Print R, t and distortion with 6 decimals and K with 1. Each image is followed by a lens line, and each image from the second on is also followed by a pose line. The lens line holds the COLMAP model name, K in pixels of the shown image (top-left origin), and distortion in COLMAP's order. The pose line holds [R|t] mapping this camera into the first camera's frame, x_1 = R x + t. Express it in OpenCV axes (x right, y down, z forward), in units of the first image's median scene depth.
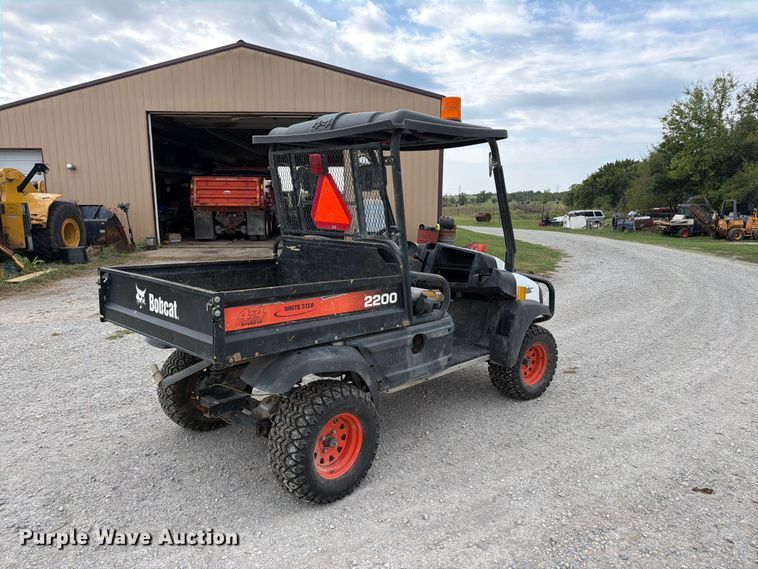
lens RADIAL K [[525.8, 0, 375.4], [0, 525.8, 282.5], [0, 0, 1]] dist [0.039339, -0.051364]
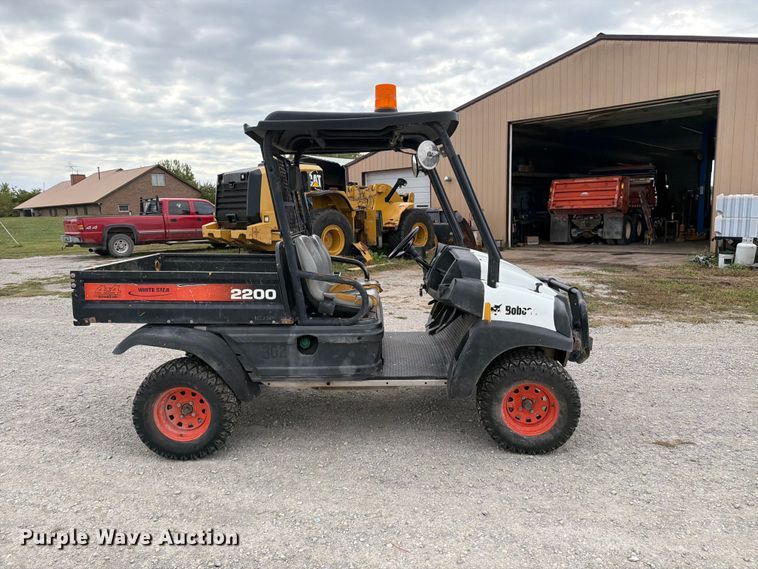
lens RADIAL K [[513.7, 0, 379.0], [0, 513.7, 284.5], [0, 0, 1]] dist [0.128494, -0.174320]
pose [[0.705606, 0.082239, -0.703816, 0.809436], [-0.083698, 0.995962, 0.032465, -0.037023], [0.703644, 0.036000, 0.709640, 0.386280]]
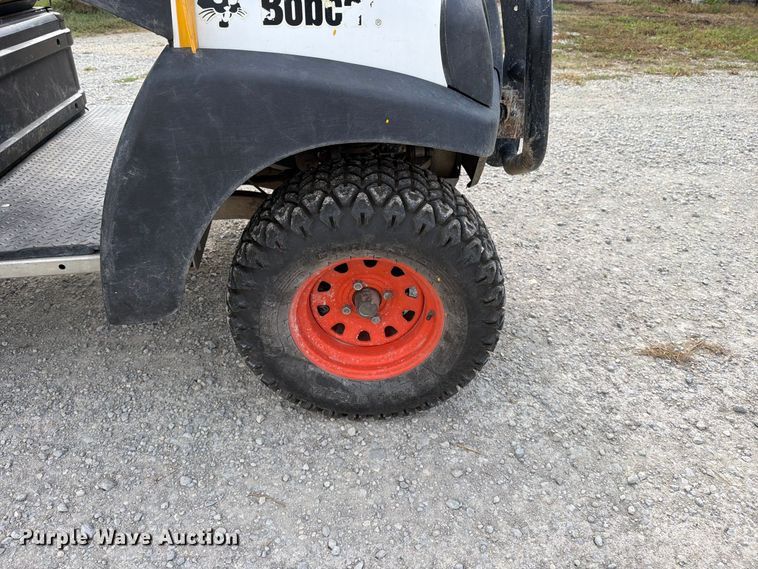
lens RADIAL K [[484.5, 0, 355.1], [0, 484.5, 296.2], [0, 0, 1]] dist [-0.002830, -0.001085]
pose [[0.759911, 0.355565, -0.544159, 0.531536], [-0.066581, 0.875306, 0.478964, 0.025993], [0.646609, -0.327739, 0.688828, 1.018000]]
